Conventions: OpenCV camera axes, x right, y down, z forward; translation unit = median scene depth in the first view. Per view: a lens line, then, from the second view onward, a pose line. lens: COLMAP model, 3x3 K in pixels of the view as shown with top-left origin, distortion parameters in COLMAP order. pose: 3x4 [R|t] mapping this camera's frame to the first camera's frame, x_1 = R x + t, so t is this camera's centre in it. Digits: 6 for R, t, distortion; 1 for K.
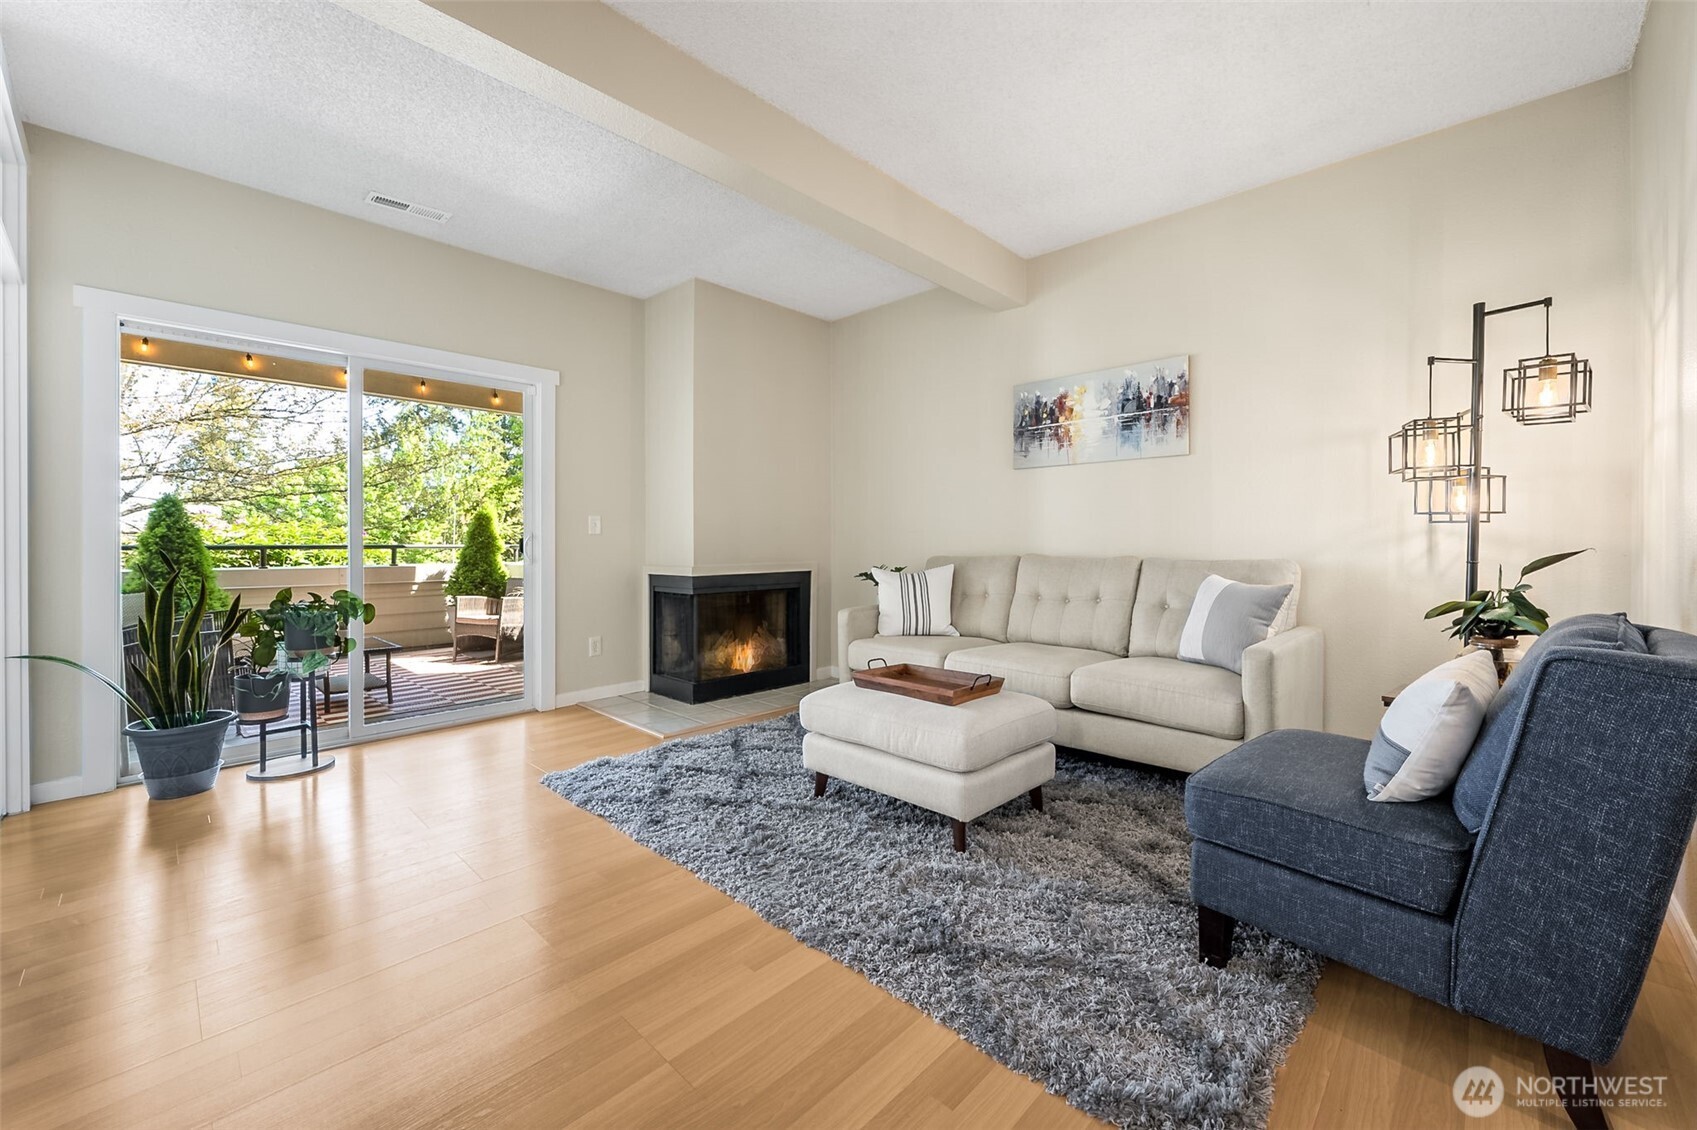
lens RADIAL K [[667.8, 0, 859.4], [0, 667.8, 547.8], [0, 0, 1]] dist [-0.013823, 0.000422]
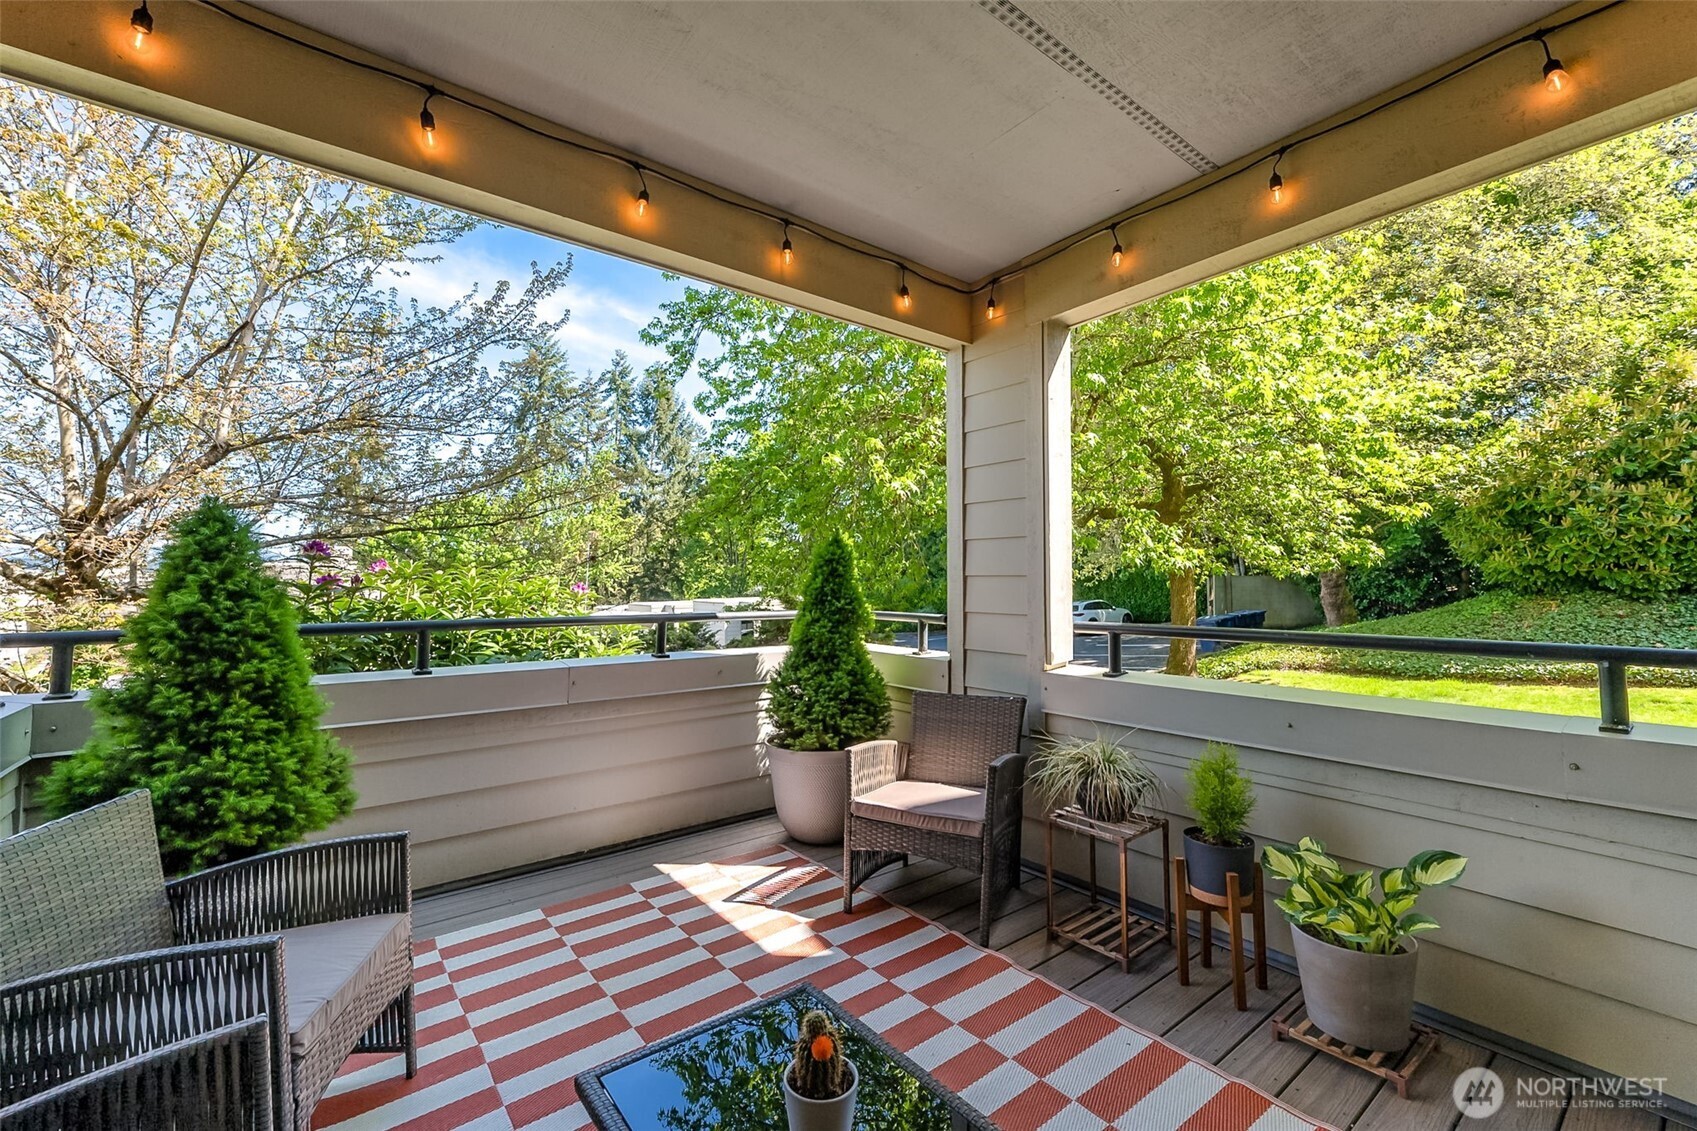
lens RADIAL K [[694.9, 0, 852.7], [0, 694.9, 551.1], [0, 0, 1]] dist [-0.000576, -0.000395]
pose [[0.988991, -0.001936, -0.147960, -0.636140], [-0.006043, 0.998551, -0.053464, -0.033873], [0.147849, 0.053770, 0.987547, 0.669752]]
